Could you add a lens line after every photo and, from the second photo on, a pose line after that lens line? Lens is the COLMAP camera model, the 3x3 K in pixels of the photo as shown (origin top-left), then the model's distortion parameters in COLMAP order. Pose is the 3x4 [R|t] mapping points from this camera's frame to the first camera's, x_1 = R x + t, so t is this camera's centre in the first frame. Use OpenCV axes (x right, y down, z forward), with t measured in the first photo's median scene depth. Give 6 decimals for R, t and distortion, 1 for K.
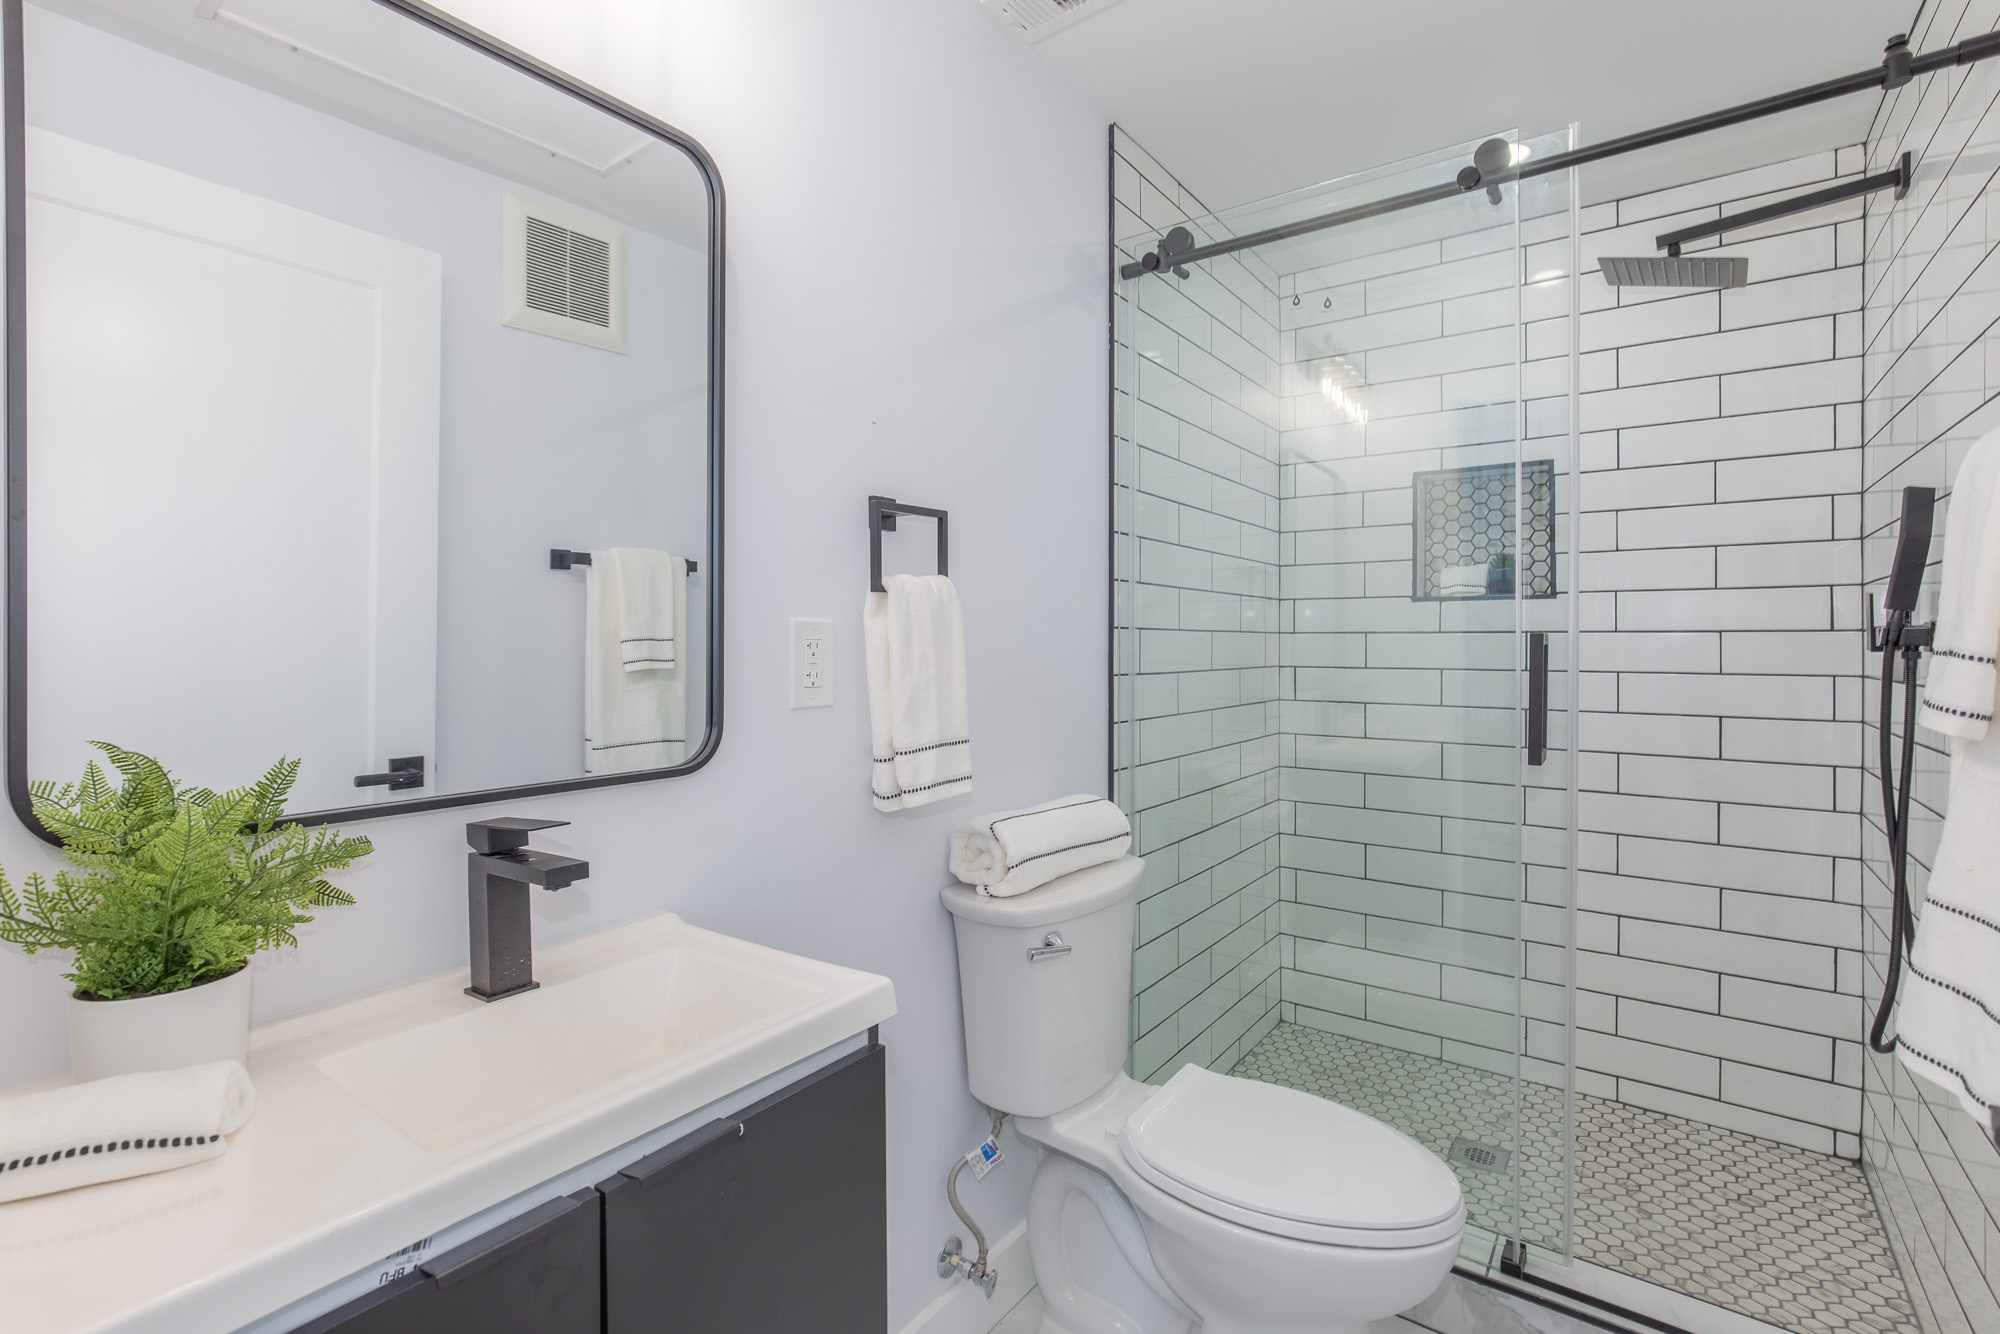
lens RADIAL K [[953.0, 0, 955.6], [0, 953.0, 646.0], [0, 0, 1]] dist [-0.004119, 0.008404]
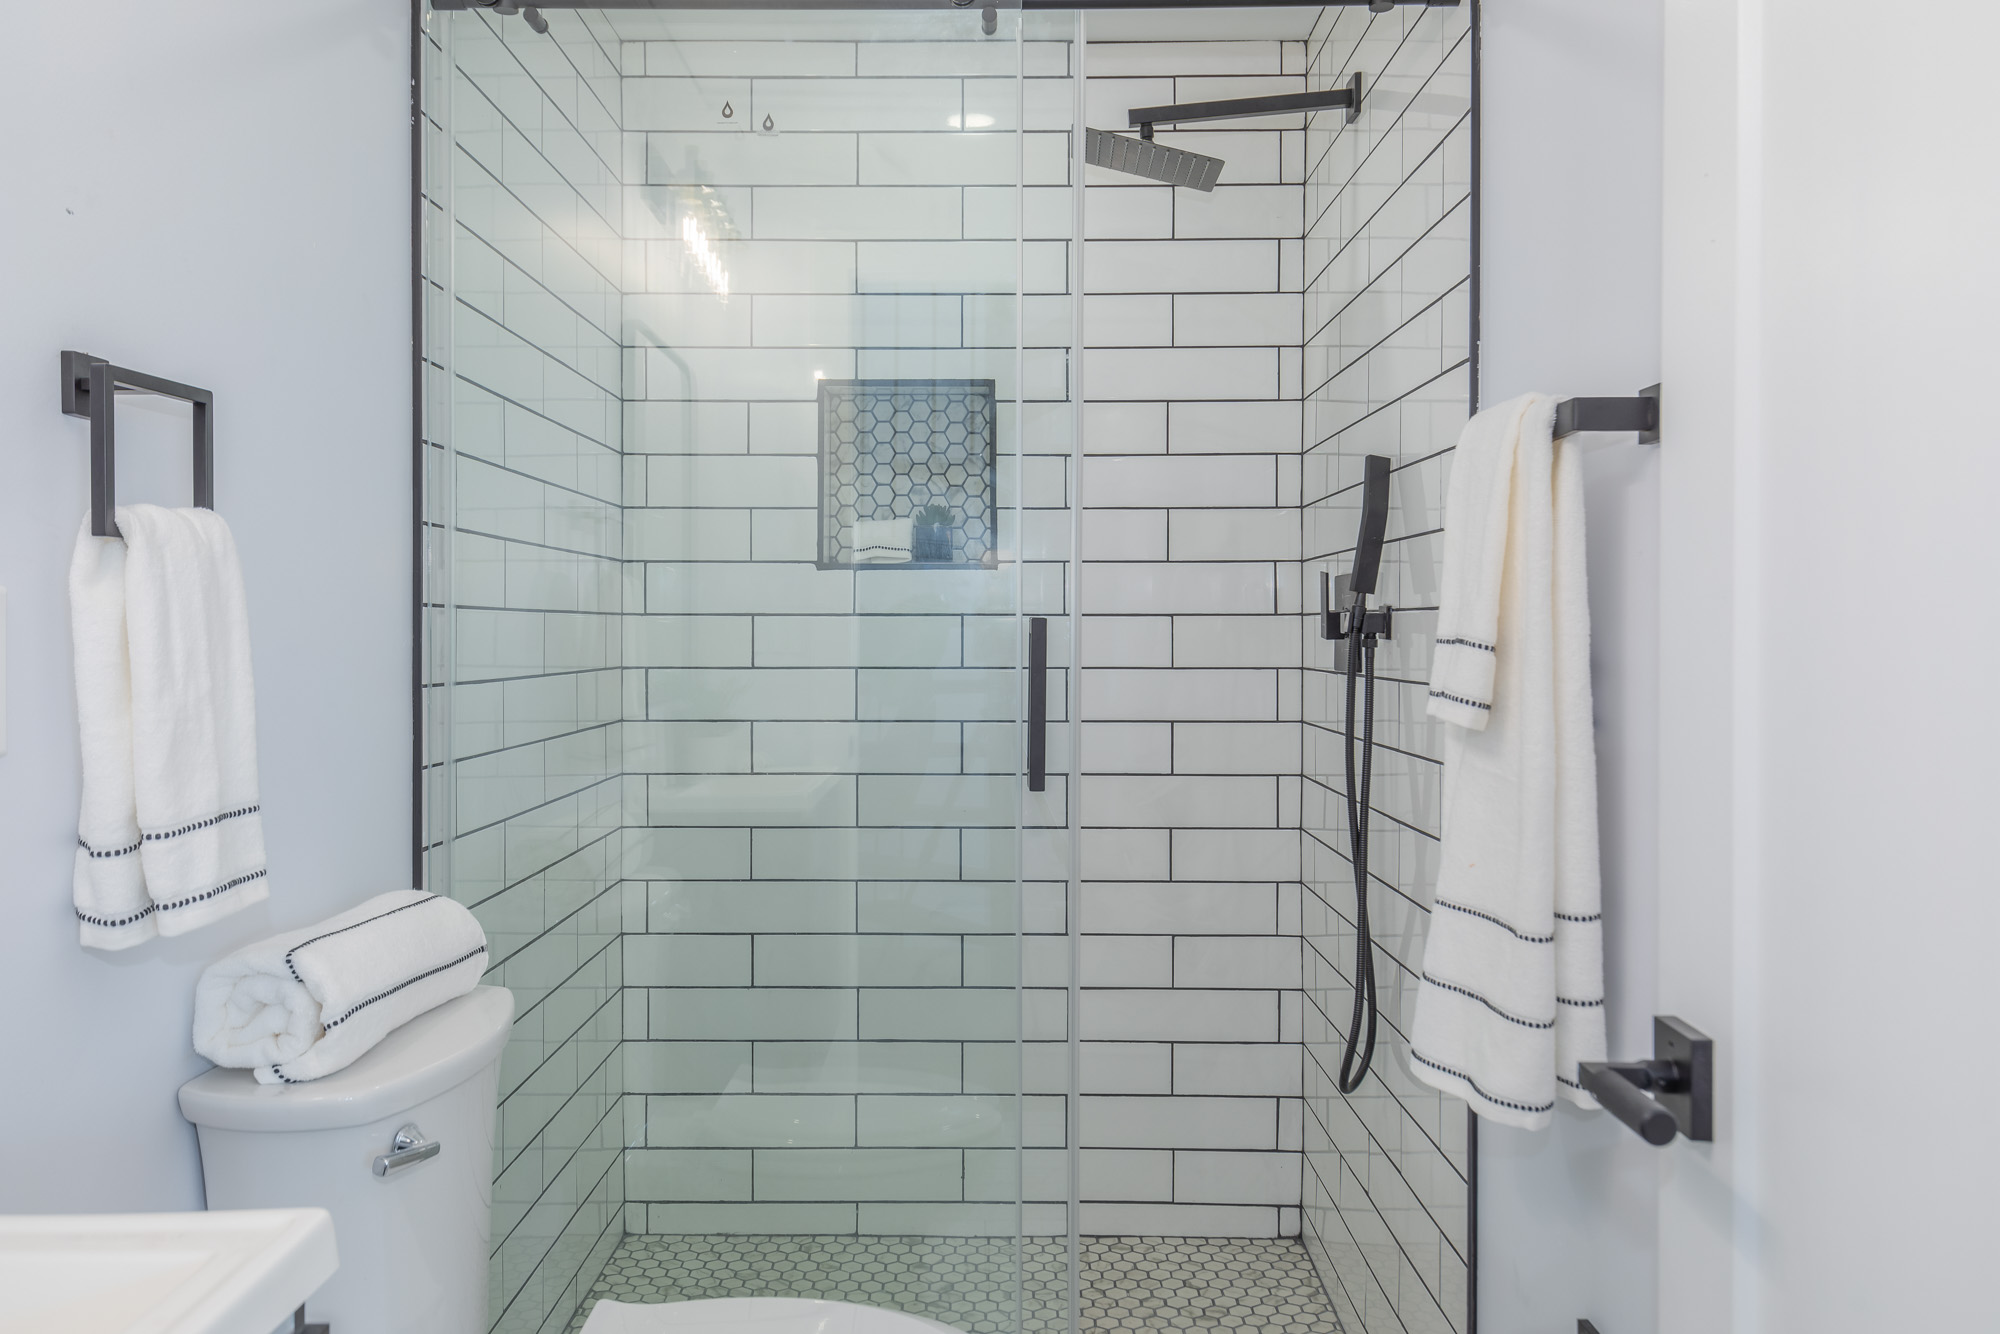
lens RADIAL K [[1633.4, 0, 992.8], [0, 1633.4, 646.2], [0, 0, 1]] dist [0.054166, -0.017695]
pose [[0.808892, -0.007279, 0.587912, -0.143761], [0.003243, 0.999963, 0.007920, -0.000819], [-0.587948, -0.004500, 0.808886, -0.023230]]
